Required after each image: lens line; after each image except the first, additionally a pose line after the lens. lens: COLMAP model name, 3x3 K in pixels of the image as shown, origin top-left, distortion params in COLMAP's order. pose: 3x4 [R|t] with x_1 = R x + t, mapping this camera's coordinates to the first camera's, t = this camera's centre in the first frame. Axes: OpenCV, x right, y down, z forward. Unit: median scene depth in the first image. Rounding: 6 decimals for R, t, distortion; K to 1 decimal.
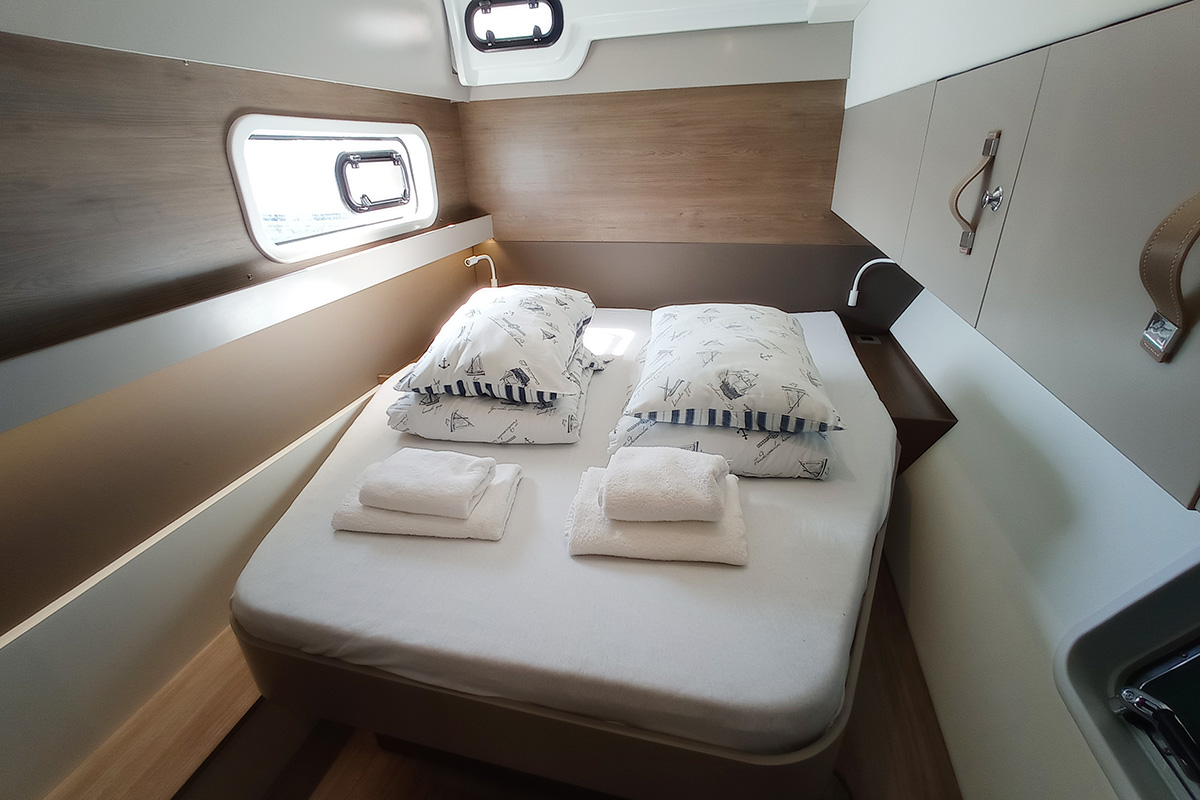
lens RADIAL K [[544.8, 0, 592.6], [0, 544.8, 393.1], [0, 0, 1]] dist [-0.046435, 0.017515]
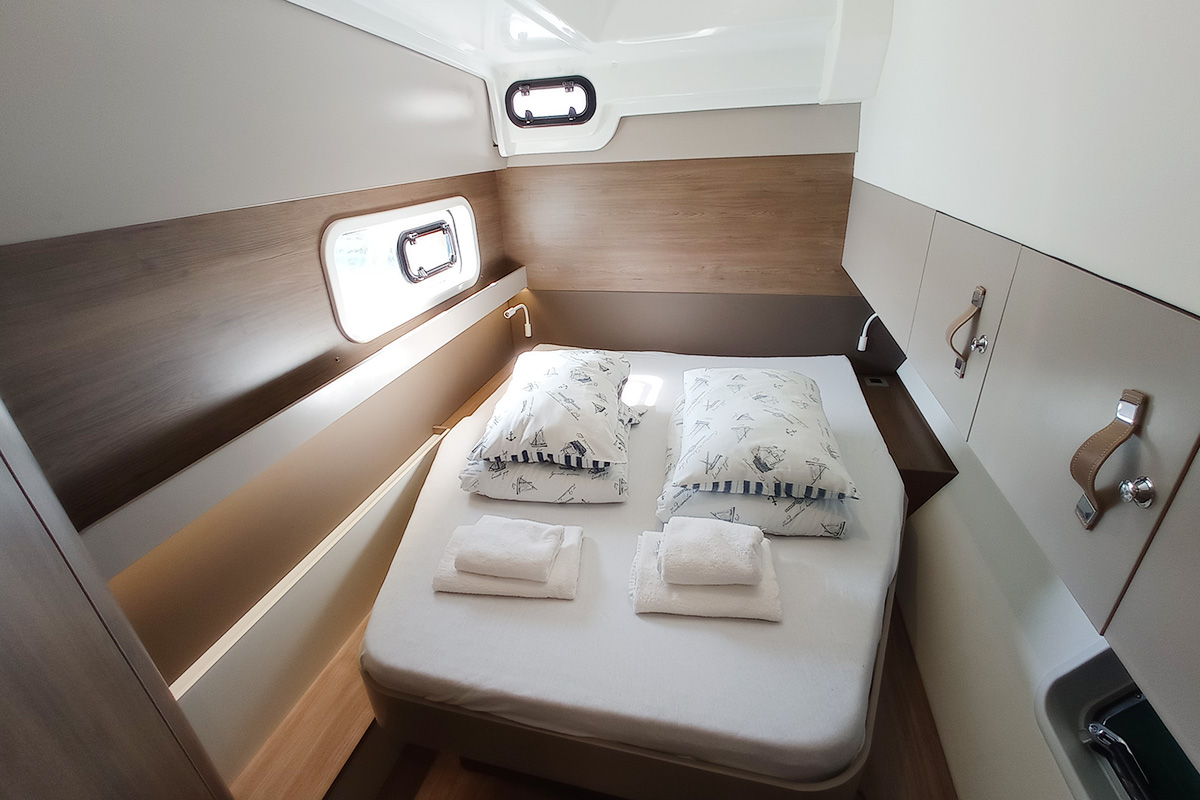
lens RADIAL K [[544.8, 0, 592.6], [0, 544.8, 393.1], [0, 0, 1]] dist [-0.046435, 0.017515]
pose [[0.999839, -0.014823, -0.010066, -0.098119], [0.014854, 0.999885, 0.002945, -0.166271], [0.010022, -0.003094, 0.999945, -0.175668]]
